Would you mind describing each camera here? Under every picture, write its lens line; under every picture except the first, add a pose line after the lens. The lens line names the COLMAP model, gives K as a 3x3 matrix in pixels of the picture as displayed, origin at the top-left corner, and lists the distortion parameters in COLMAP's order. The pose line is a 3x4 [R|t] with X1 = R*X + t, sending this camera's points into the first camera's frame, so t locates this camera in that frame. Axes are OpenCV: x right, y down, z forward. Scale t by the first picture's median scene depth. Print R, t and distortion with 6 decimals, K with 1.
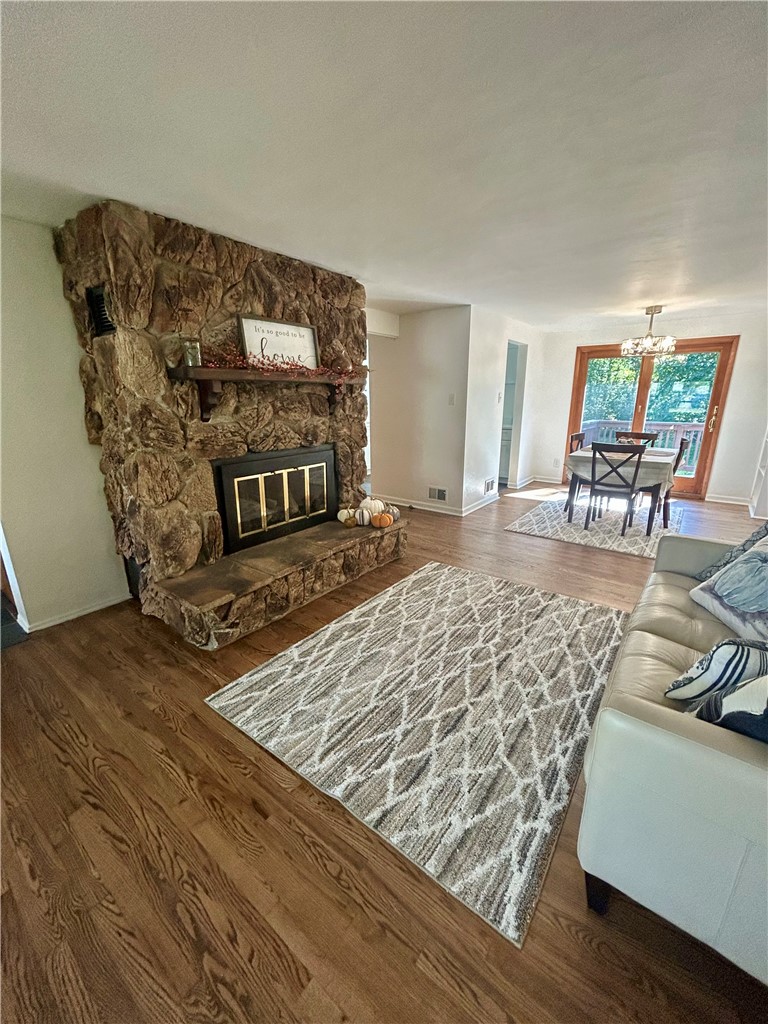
lens RADIAL K [[406.9, 0, 375.5], [0, 406.9, 512.4], [0, 0, 1]] dist [-0.014372, -0.000133]
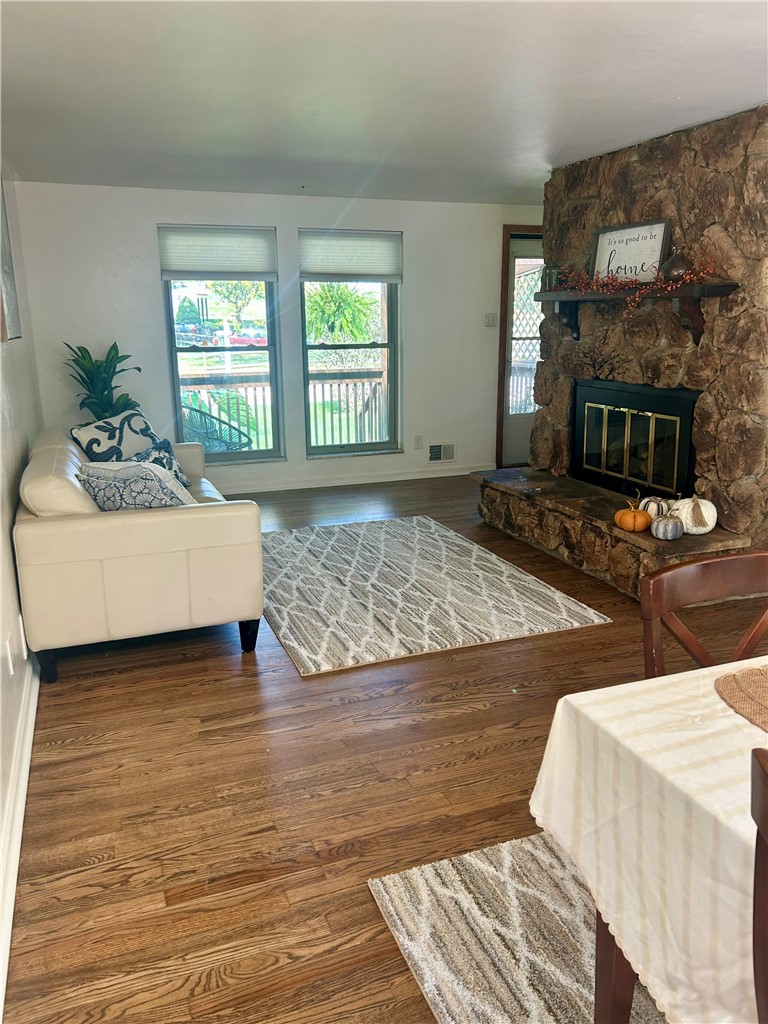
lens RADIAL K [[776.0, 0, 382.4], [0, 776.0, 510.9], [0, 0, 1]] dist [0.003326, -0.013755]
pose [[-0.515929, 0.220758, -0.827698, 1.459544], [-0.220081, 0.899633, 0.377127, -0.435237], [0.827878, 0.376731, -0.415562, 1.459989]]
